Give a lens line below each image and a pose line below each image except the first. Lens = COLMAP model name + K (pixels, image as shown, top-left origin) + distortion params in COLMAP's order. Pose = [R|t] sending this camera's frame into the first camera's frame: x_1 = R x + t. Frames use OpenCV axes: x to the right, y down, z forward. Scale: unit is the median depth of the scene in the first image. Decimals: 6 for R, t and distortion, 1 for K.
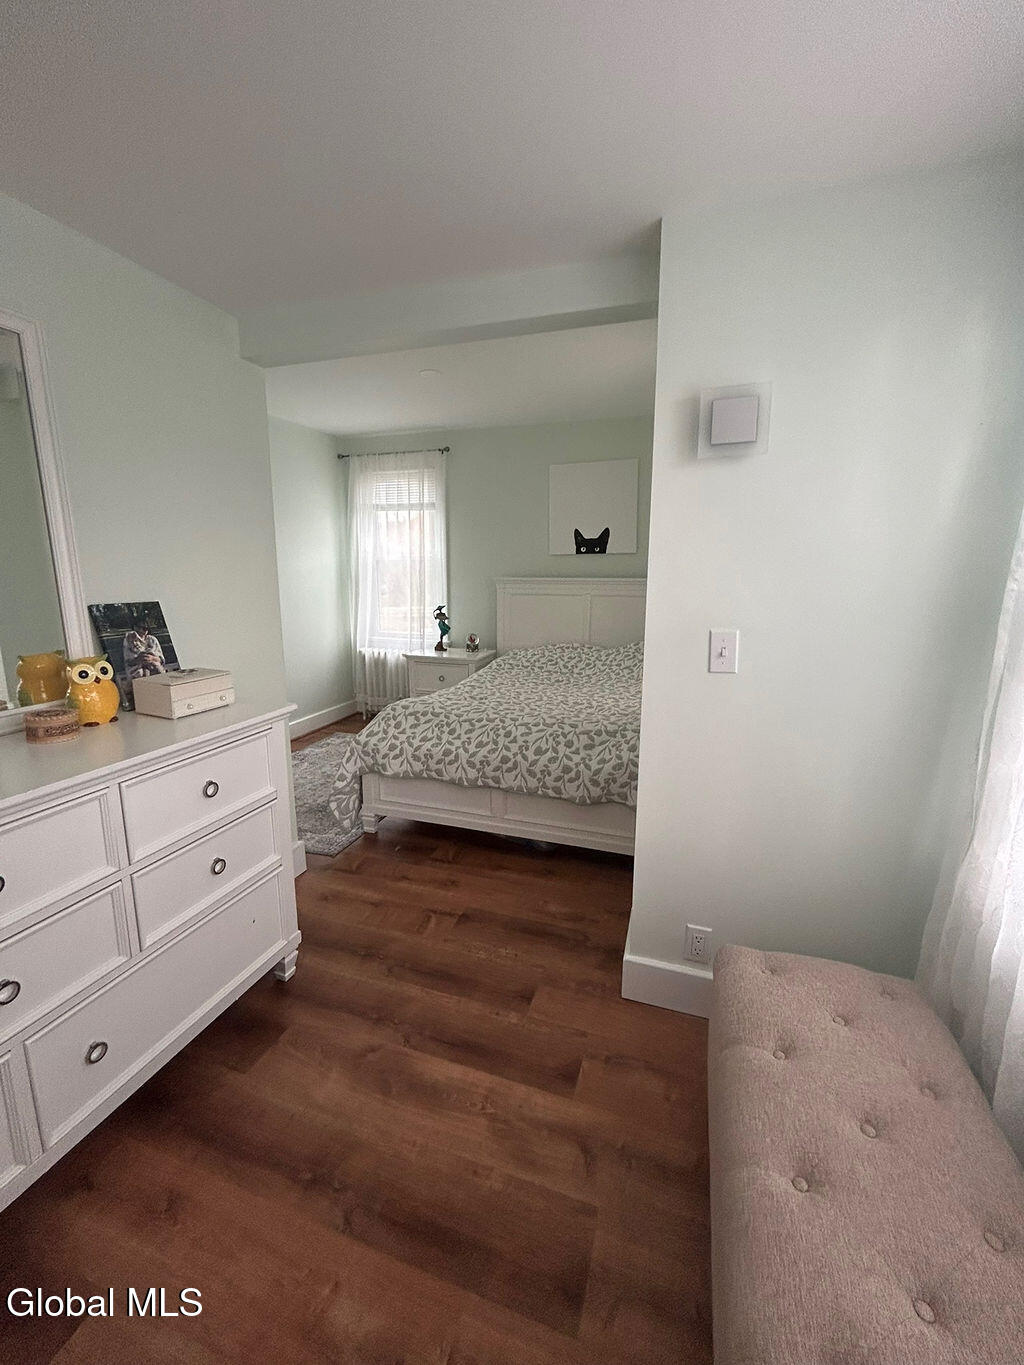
lens RADIAL K [[557.3, 0, 513.6], [0, 557.3, 677.7], [0, 0, 1]] dist [-0.000614, 0.000144]
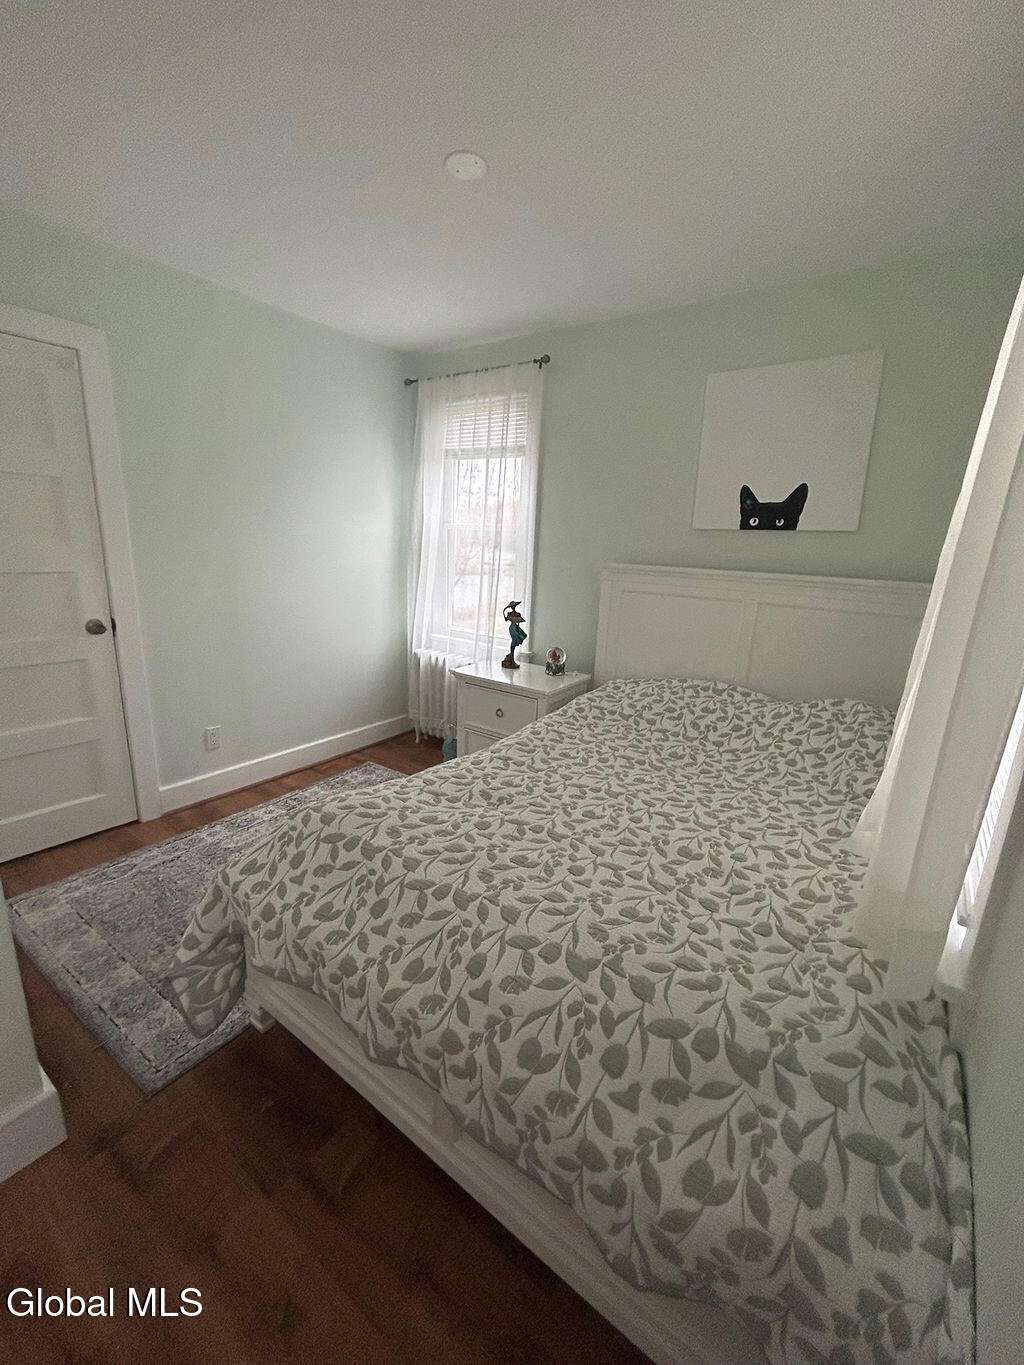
lens RADIAL K [[557.3, 0, 507.4], [0, 557.3, 674.9], [0, 0, 1]] dist [-0.000614, 0.000144]
pose [[0.952632, 0.107397, -0.284530, 0.060149], [-0.095121, 0.993852, 0.056659, -0.078119], [0.288866, -0.026910, 0.956991, 0.354367]]
